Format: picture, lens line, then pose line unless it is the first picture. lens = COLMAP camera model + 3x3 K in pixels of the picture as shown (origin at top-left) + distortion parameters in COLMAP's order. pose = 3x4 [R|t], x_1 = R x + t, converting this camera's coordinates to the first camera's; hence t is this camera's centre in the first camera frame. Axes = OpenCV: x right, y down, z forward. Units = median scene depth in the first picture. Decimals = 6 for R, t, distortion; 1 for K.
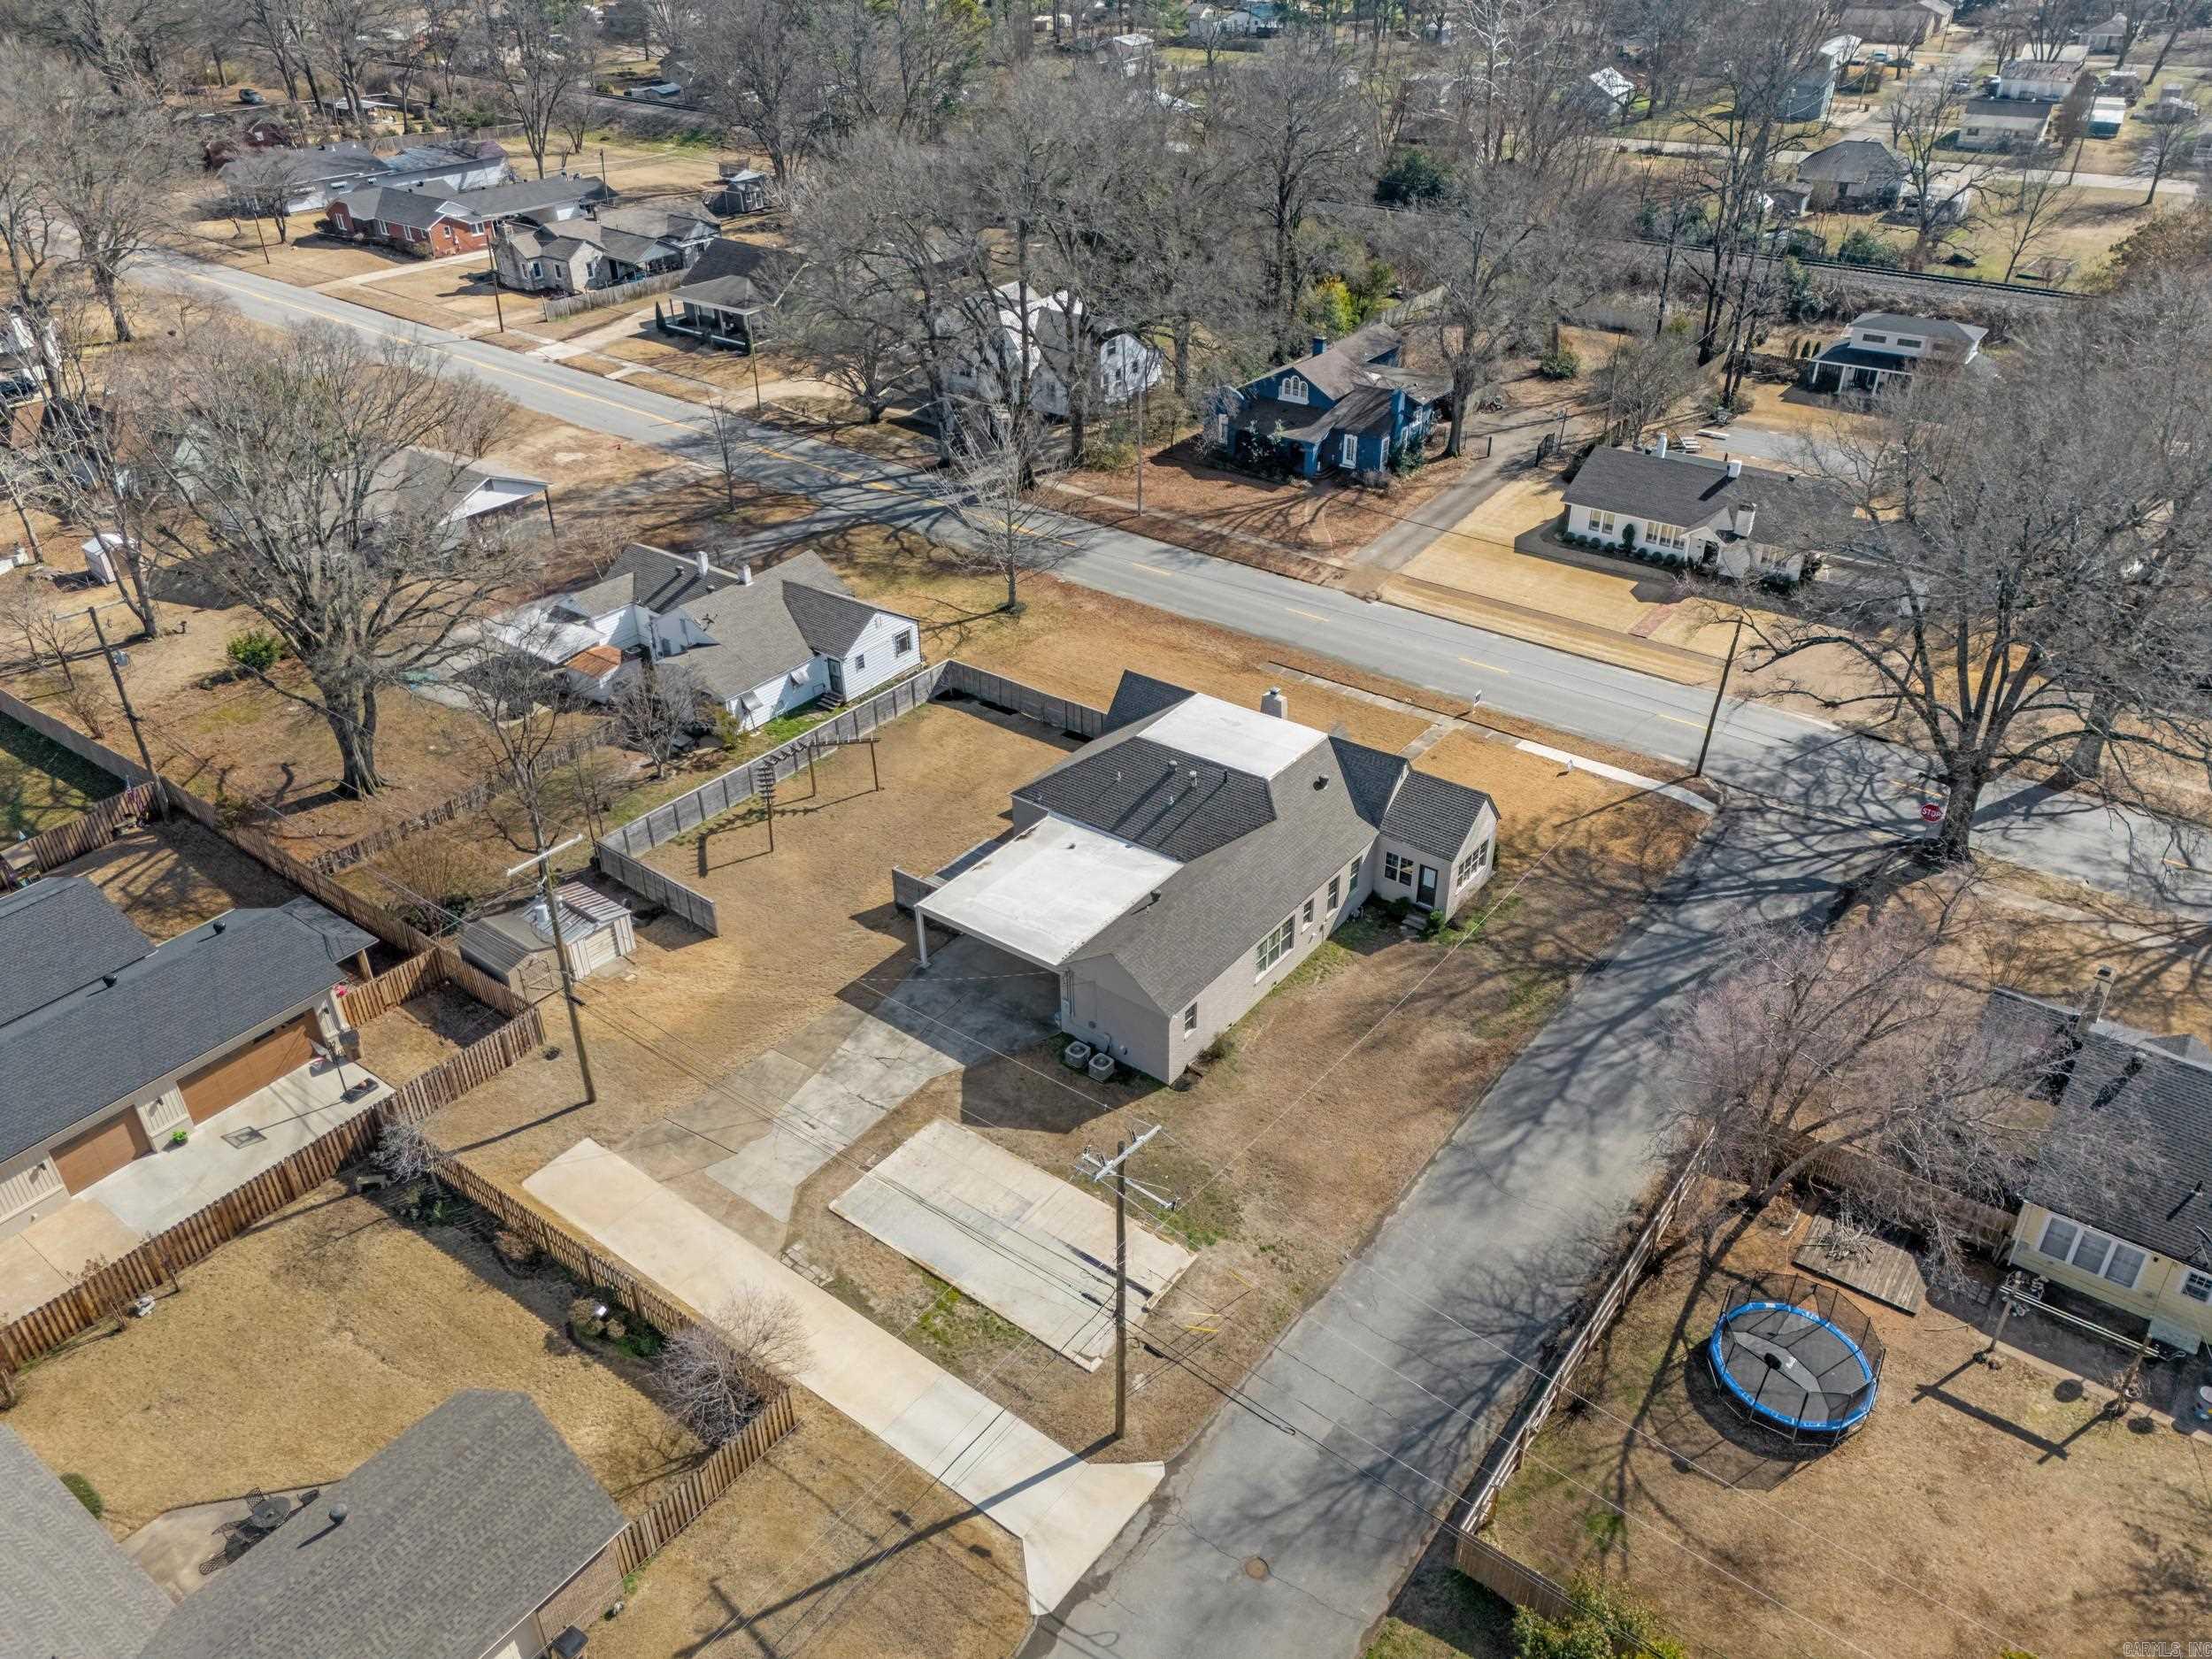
lens RADIAL K [[1608.9, 0, 1106.0], [0, 1608.9, 829.5], [0, 0, 1]] dist [0.077913, -0.066274]
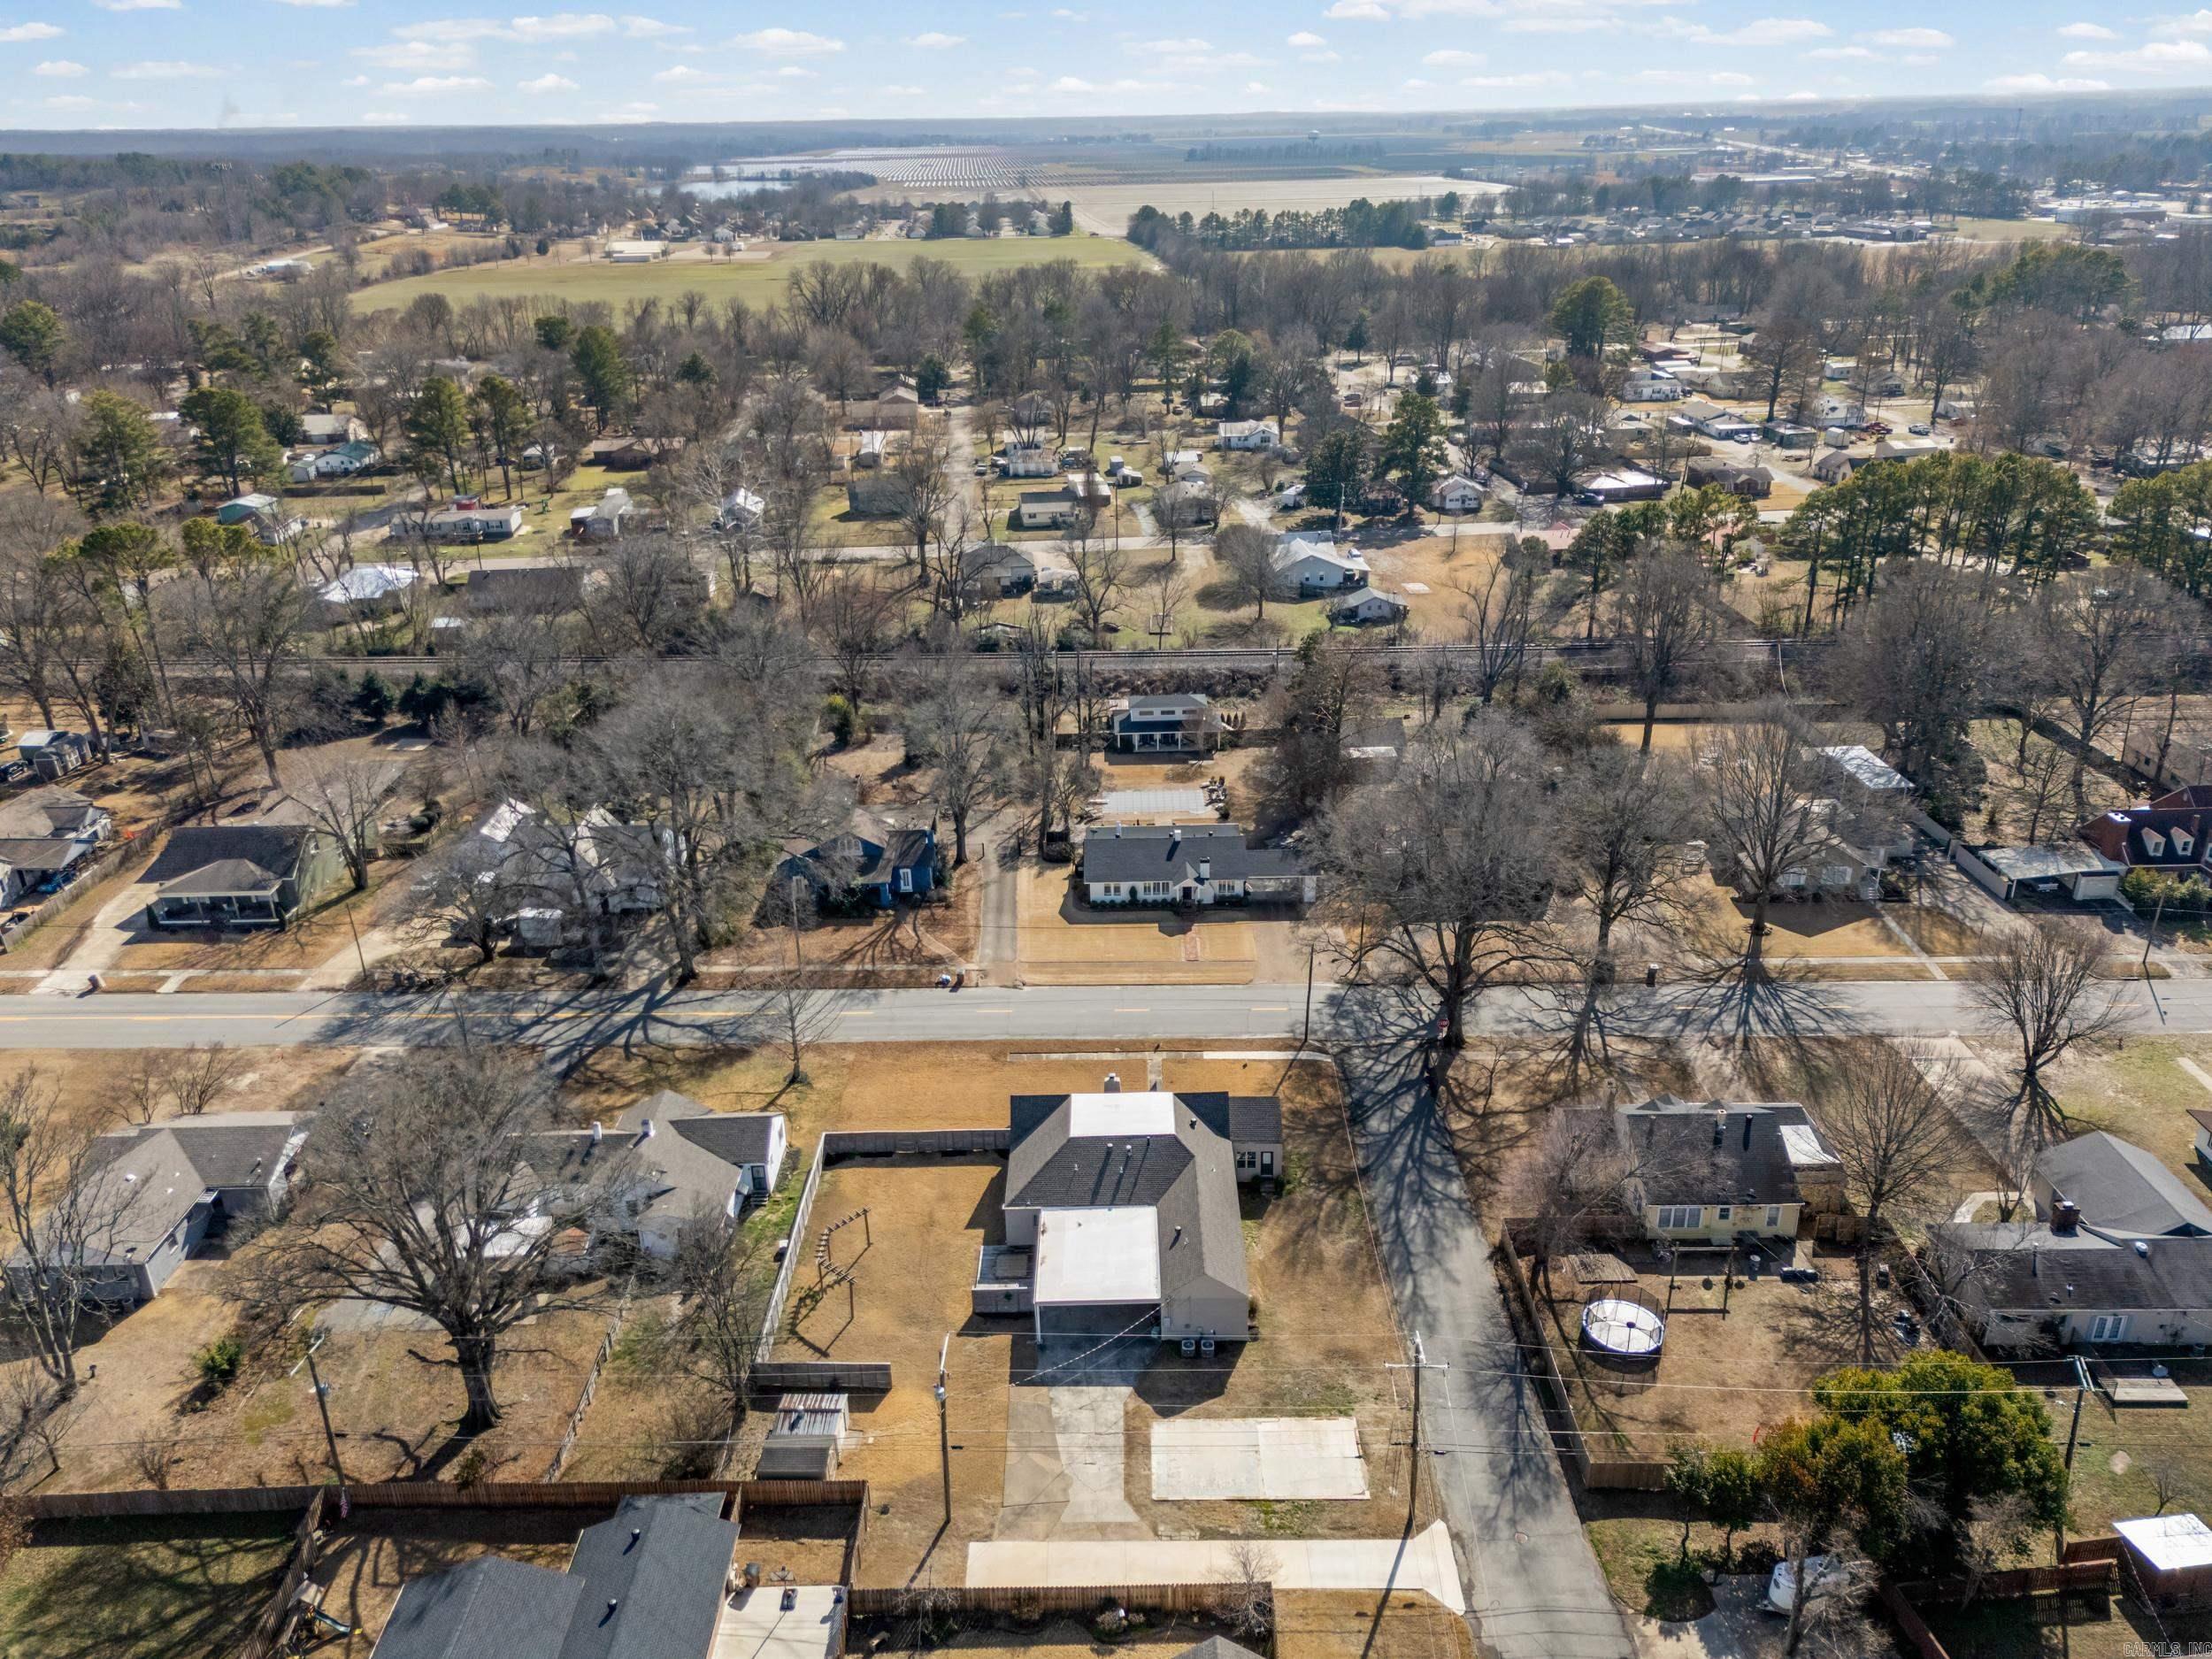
lens RADIAL K [[1620.3, 0, 1099.4], [0, 1620.3, 785.7], [0, 0, 1]] dist [0.124084, -0.213843]
pose [[0.803059, -0.231655, 0.549028, -0.675778], [0.329070, 0.940518, -0.084490, -0.215846], [-0.496798, 0.248519, 0.831523, -0.334097]]
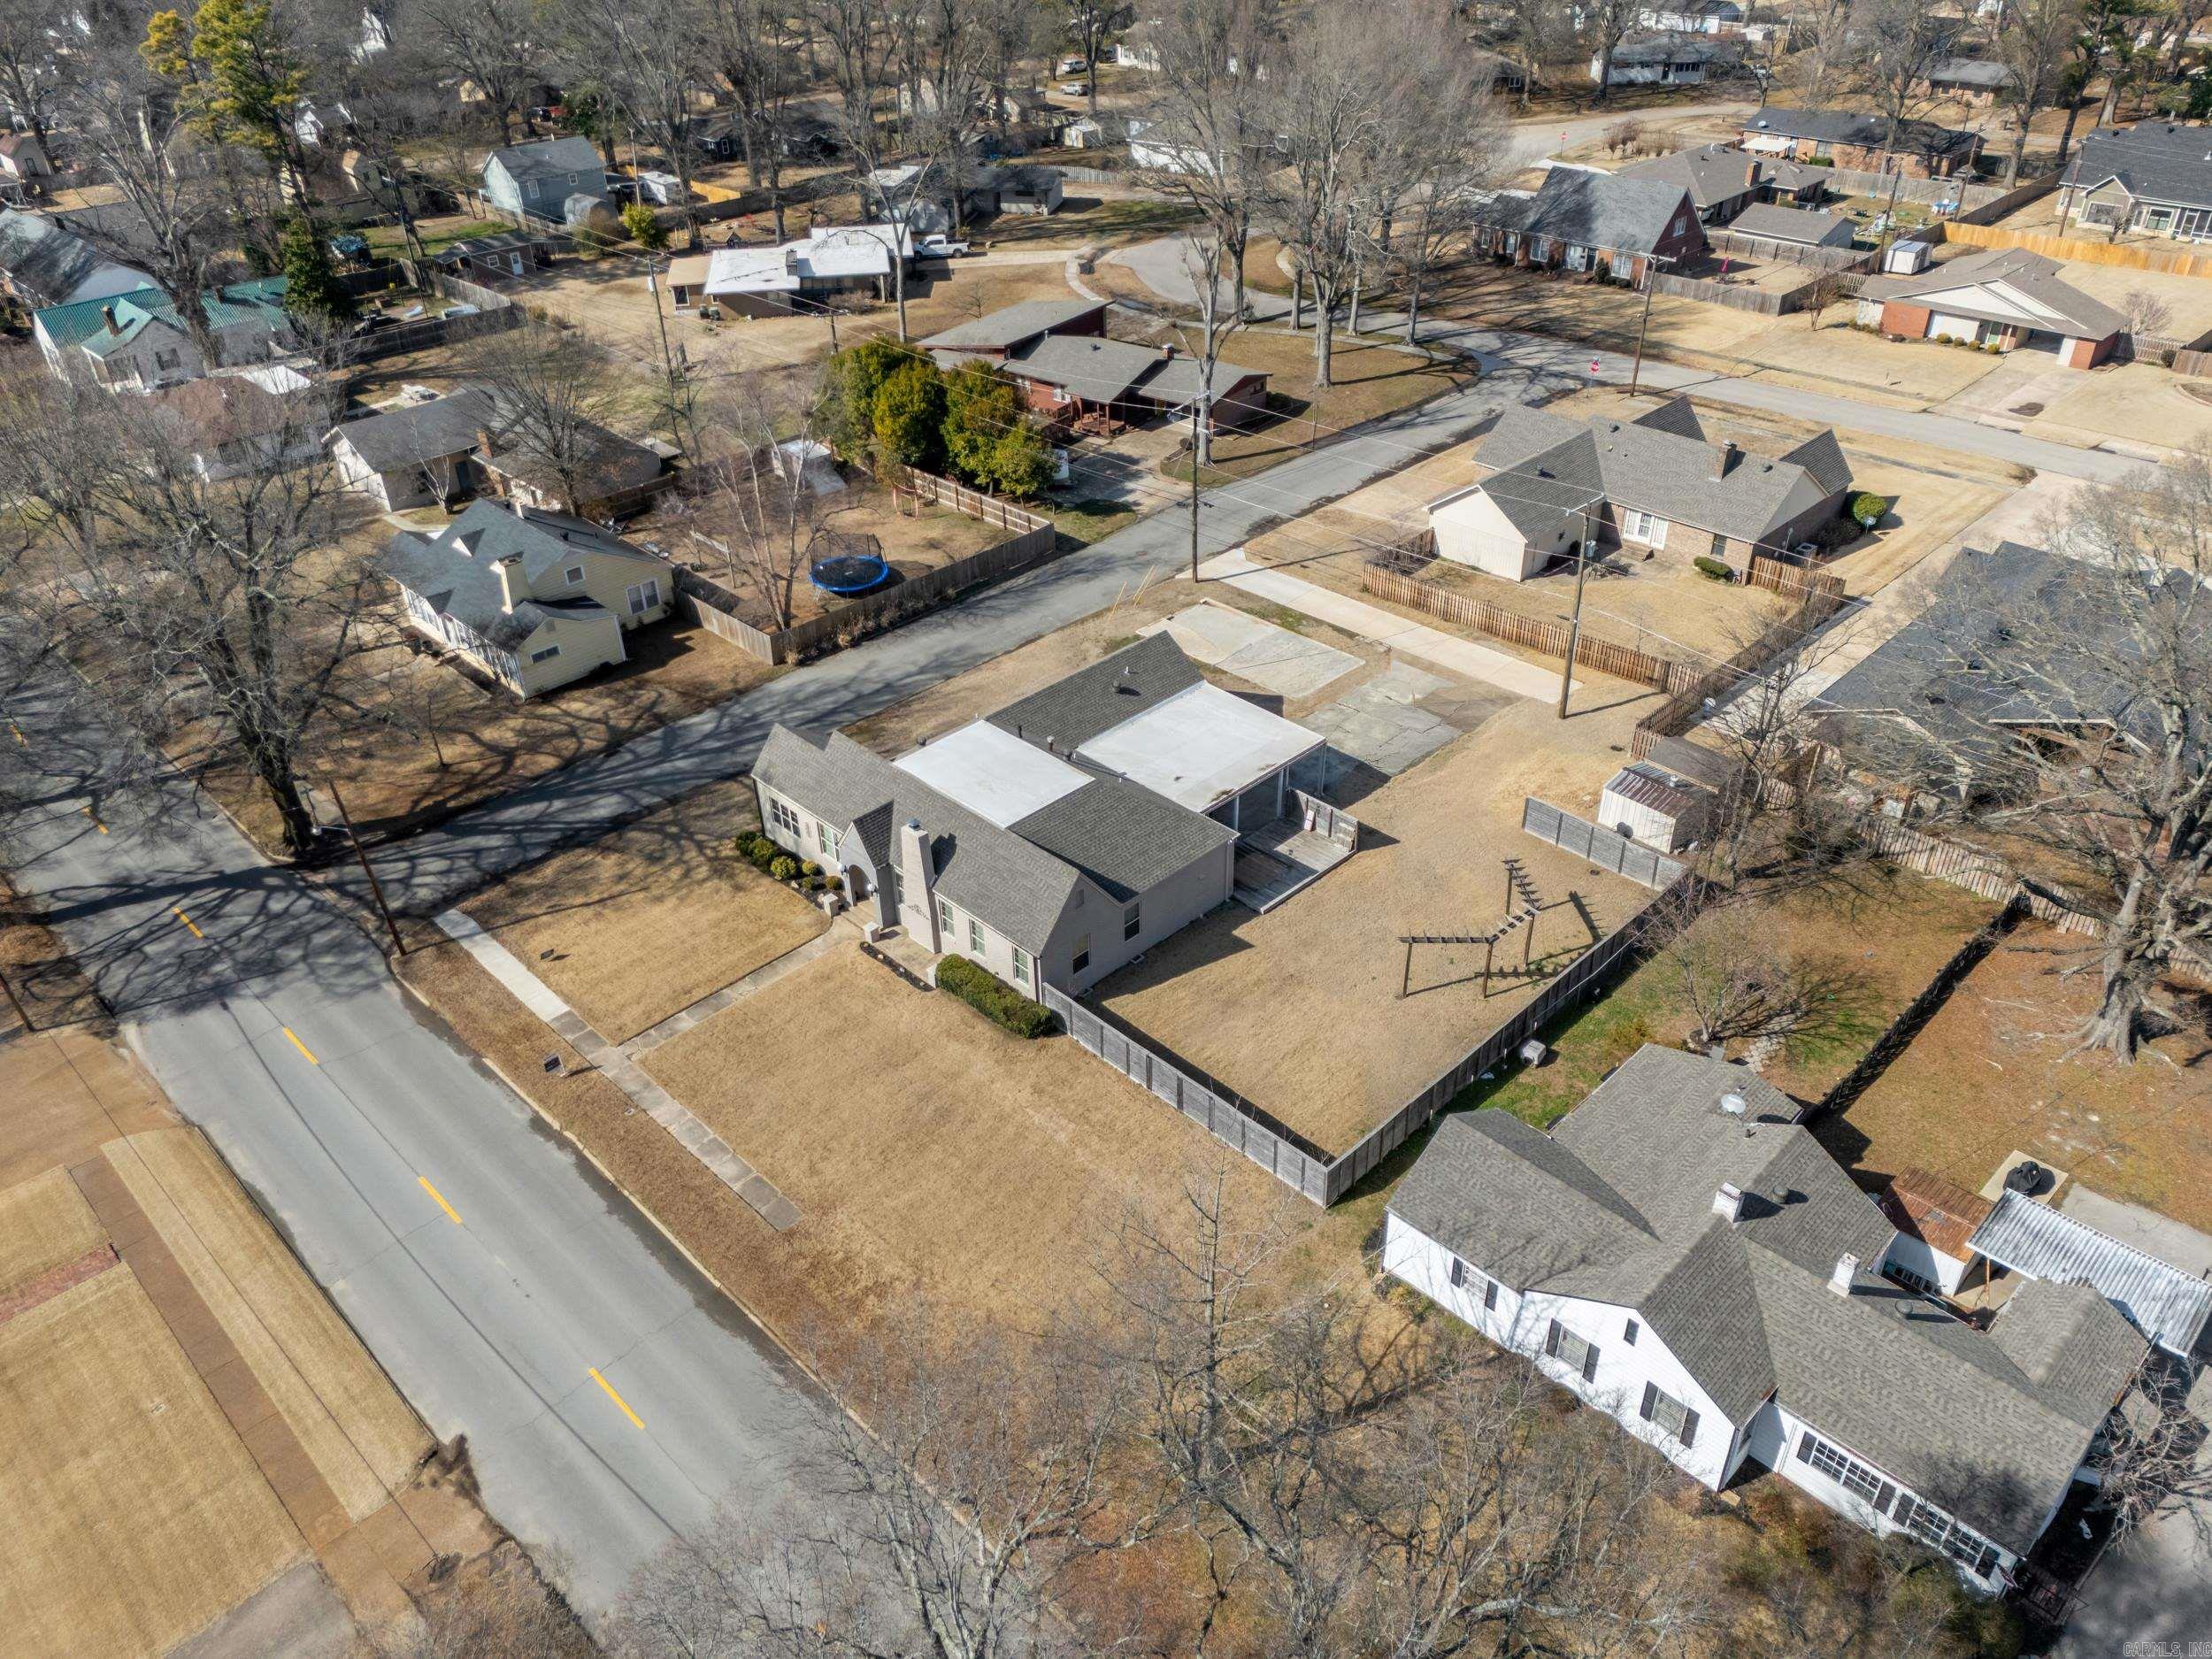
lens RADIAL K [[1574.3, 0, 1121.6], [0, 1574.3, 877.4], [0, 0, 1]] dist [0.062361, -0.051690]
pose [[-0.989700, -0.058064, 0.130855, -0.108187], [0.099403, 0.379058, 0.920019, -0.805273], [-0.103021, 0.923550, -0.369381, 1.301286]]
